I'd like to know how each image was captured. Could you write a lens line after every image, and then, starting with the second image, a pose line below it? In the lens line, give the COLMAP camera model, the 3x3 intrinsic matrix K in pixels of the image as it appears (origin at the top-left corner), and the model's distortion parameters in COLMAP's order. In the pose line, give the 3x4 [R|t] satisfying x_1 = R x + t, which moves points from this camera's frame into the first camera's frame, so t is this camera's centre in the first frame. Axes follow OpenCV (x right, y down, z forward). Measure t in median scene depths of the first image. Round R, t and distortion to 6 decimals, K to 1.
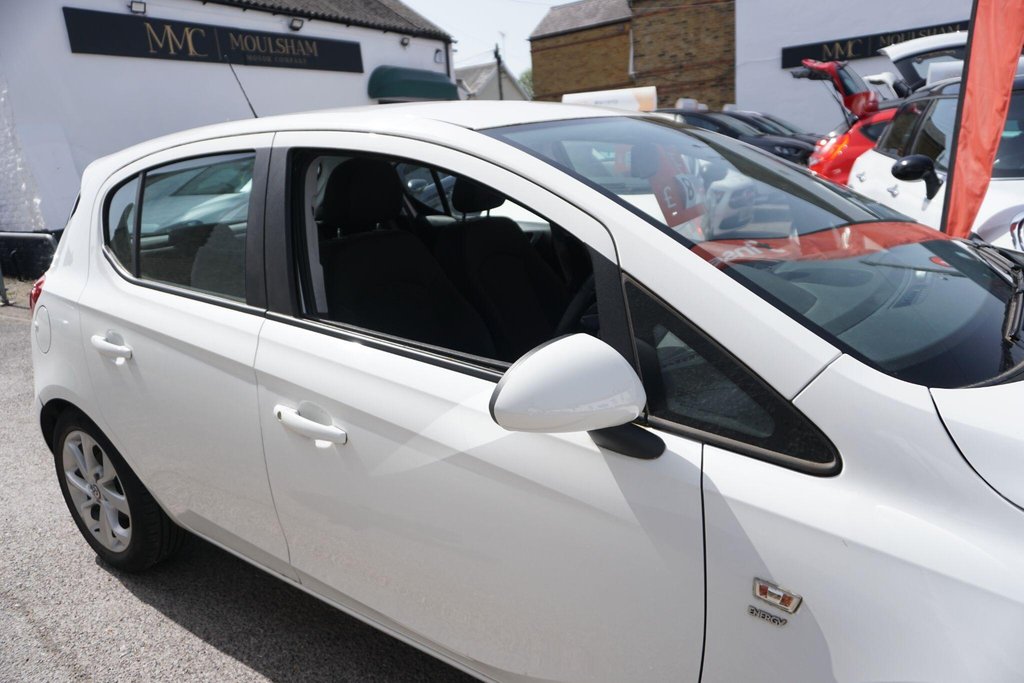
lens RADIAL K [[683.7, 0, 506.6], [0, 683.7, 334.3], [0, 0, 1]] dist [-0.041250, 0.027070]
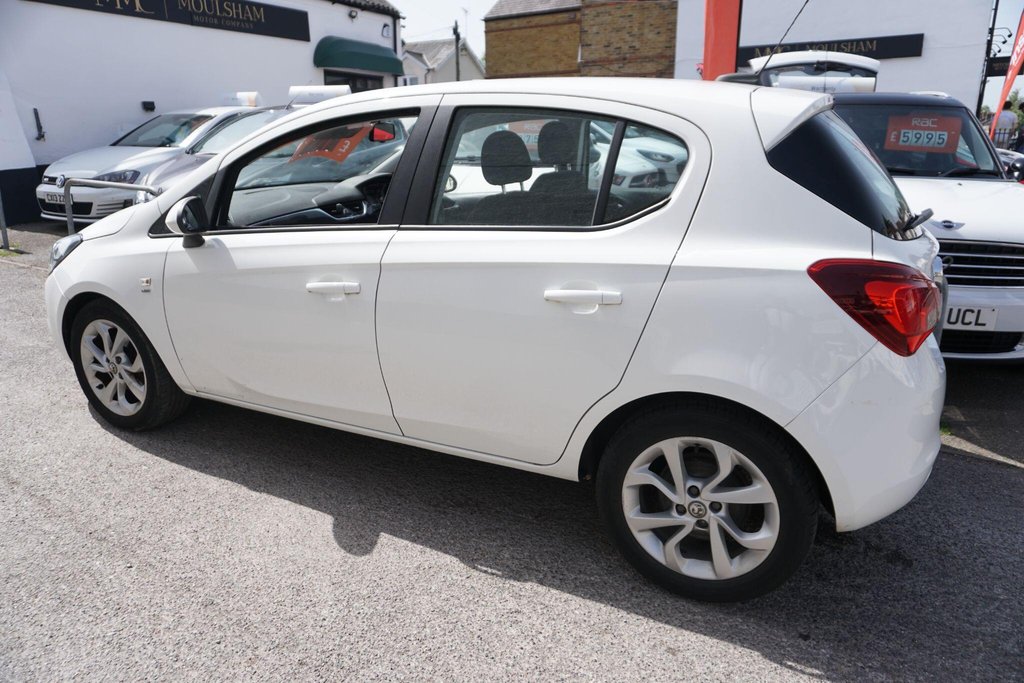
lens RADIAL K [[683.7, 0, 515.6], [0, 683.7, 341.4], [0, 0, 1]] dist [-0.041250, 0.027070]
pose [[0.995388, 0.047103, 0.083569, 0.022846], [-0.050131, 0.998146, 0.034522, 0.013043], [-0.081788, -0.038552, 0.995904, -0.045906]]
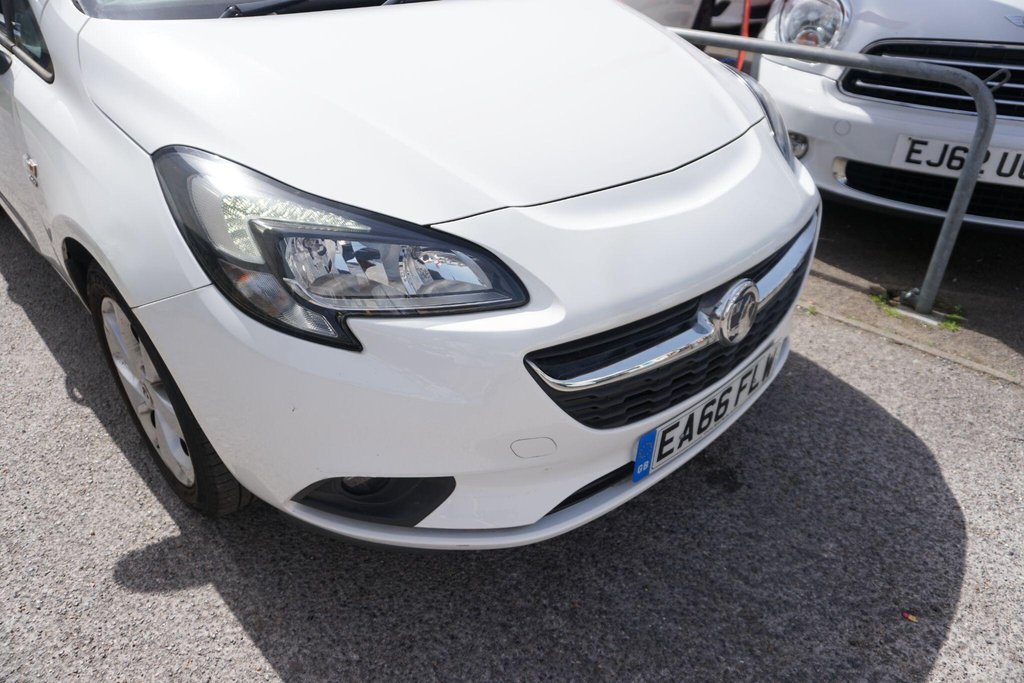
lens RADIAL K [[683.7, 0, 515.9], [0, 683.7, 344.3], [0, 0, 1]] dist [-0.041250, 0.027070]
pose [[0.979565, 0.156277, -0.126610, 0.074259], [-0.113233, 0.948763, 0.295005, 0.011960], [0.166225, -0.274640, 0.947070, -0.023074]]
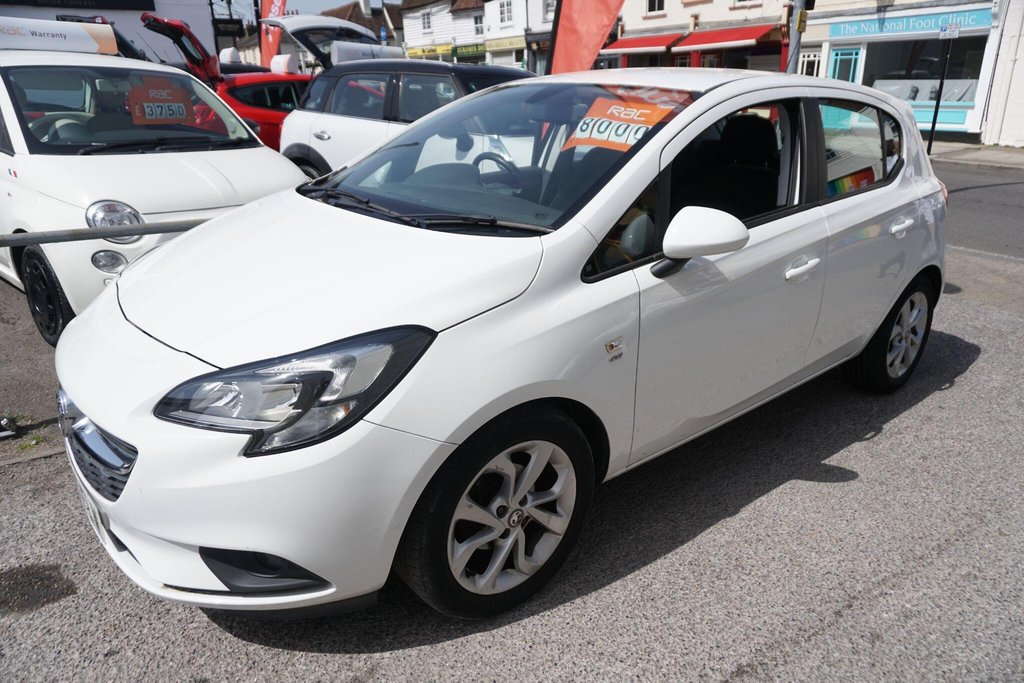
lens RADIAL K [[683.7, 0, 512.0], [0, 683.7, 346.8], [0, 0, 1]] dist [-0.041250, 0.027070]
pose [[0.348101, -0.262380, 0.899990, -0.114833], [0.191672, 0.959673, 0.205644, -0.009708], [-0.917653, 0.100918, 0.384354, 0.062517]]
